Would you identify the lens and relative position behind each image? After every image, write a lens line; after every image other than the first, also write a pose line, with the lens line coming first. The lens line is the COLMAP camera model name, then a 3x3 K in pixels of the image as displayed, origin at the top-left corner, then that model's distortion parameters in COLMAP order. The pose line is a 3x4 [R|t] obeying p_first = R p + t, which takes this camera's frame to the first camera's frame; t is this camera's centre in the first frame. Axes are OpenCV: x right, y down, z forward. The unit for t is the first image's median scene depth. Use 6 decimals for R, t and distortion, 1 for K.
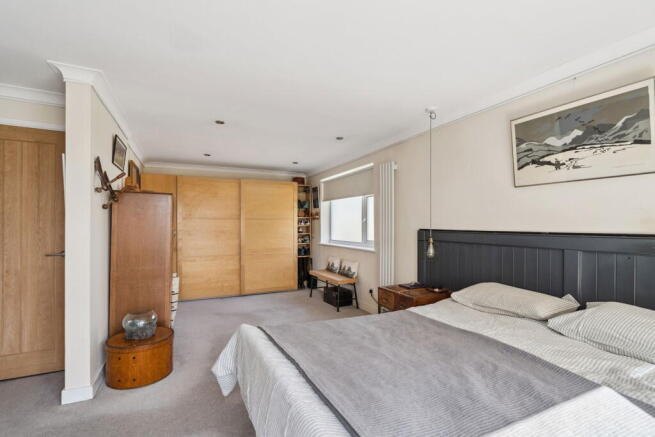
lens RADIAL K [[302.4, 0, 327.4], [0, 302.4, 221.5], [0, 0, 1]] dist [-0.000206, -0.000038]
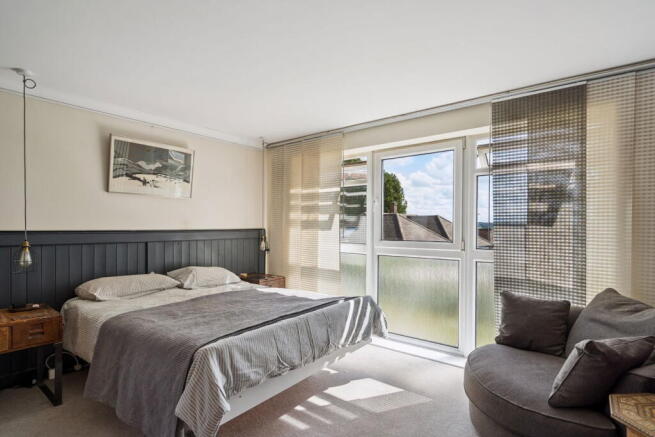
lens RADIAL K [[344.6, 0, 327.2], [0, 344.6, 222.8], [0, 0, 1]] dist [0.001596, 0.000255]
pose [[-0.426947, 0.002773, 0.904272, -1.013738], [-0.017679, 0.999779, -0.011413, 0.004661], [-0.904104, -0.020859, -0.426804, 0.885213]]
